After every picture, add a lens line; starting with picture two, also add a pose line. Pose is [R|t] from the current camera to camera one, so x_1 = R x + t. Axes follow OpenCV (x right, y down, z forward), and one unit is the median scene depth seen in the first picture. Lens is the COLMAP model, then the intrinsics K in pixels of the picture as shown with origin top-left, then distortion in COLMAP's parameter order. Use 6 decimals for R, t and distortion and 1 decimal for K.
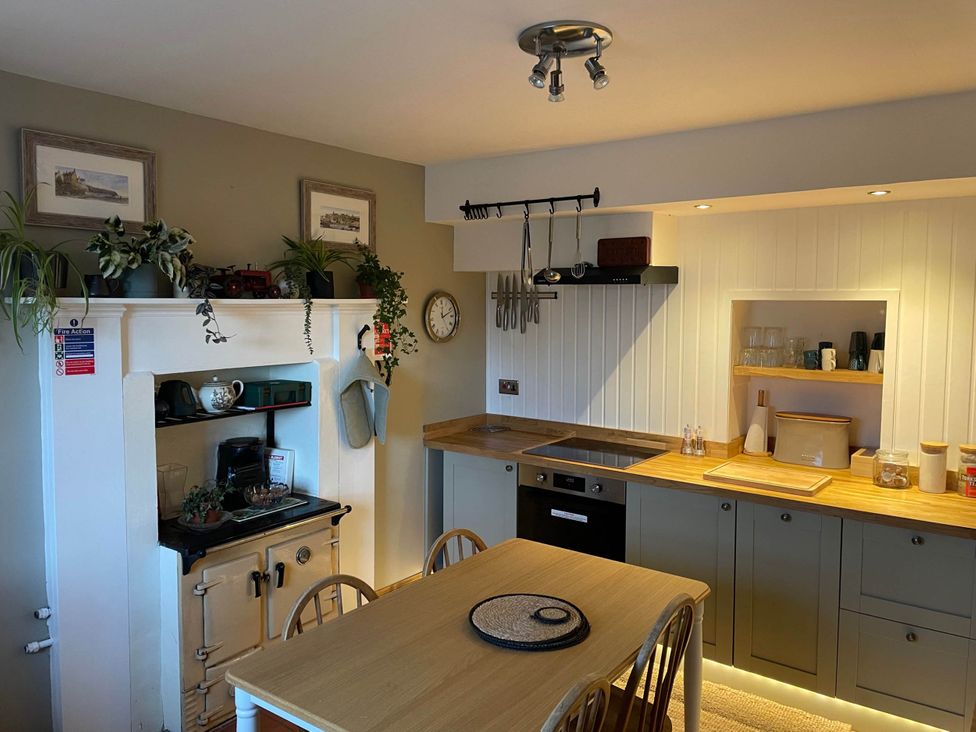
lens RADIAL K [[737.3, 0, 489.3], [0, 737.3, 360.7], [0, 0, 1]] dist [0.105812, -0.138161]
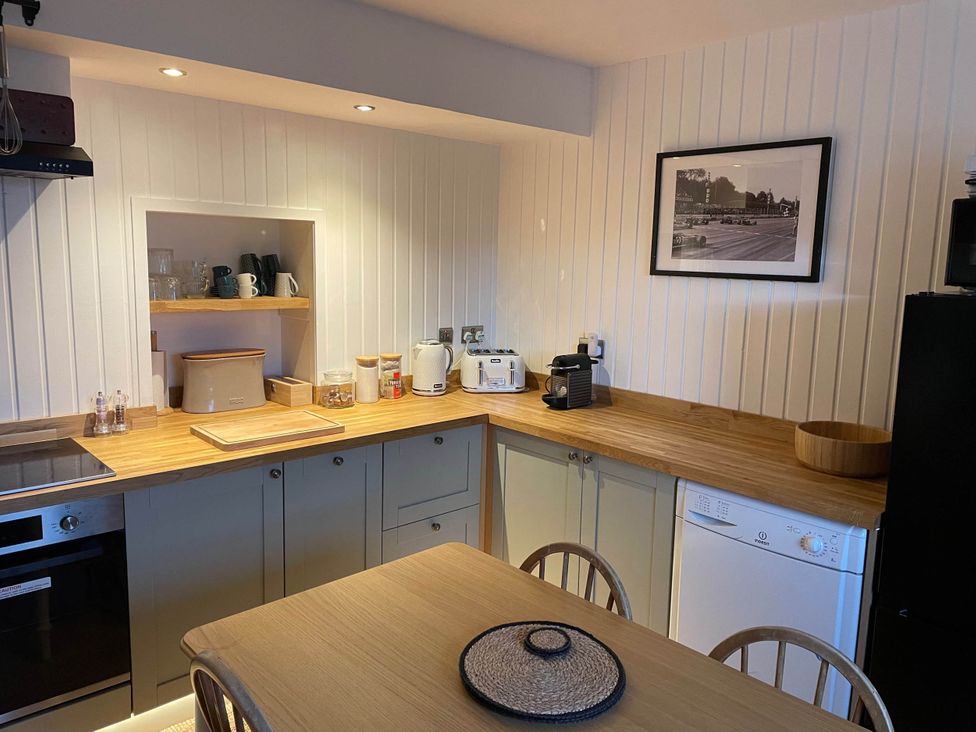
lens RADIAL K [[737.3, 0, 489.3], [0, 737.3, 360.7], [0, 0, 1]] dist [0.105812, -0.138161]
pose [[0.175737, -0.146267, 0.973510, -0.453231], [0.055330, 0.988805, 0.138577, -0.025240], [-0.982881, 0.029511, 0.181862, 0.699183]]
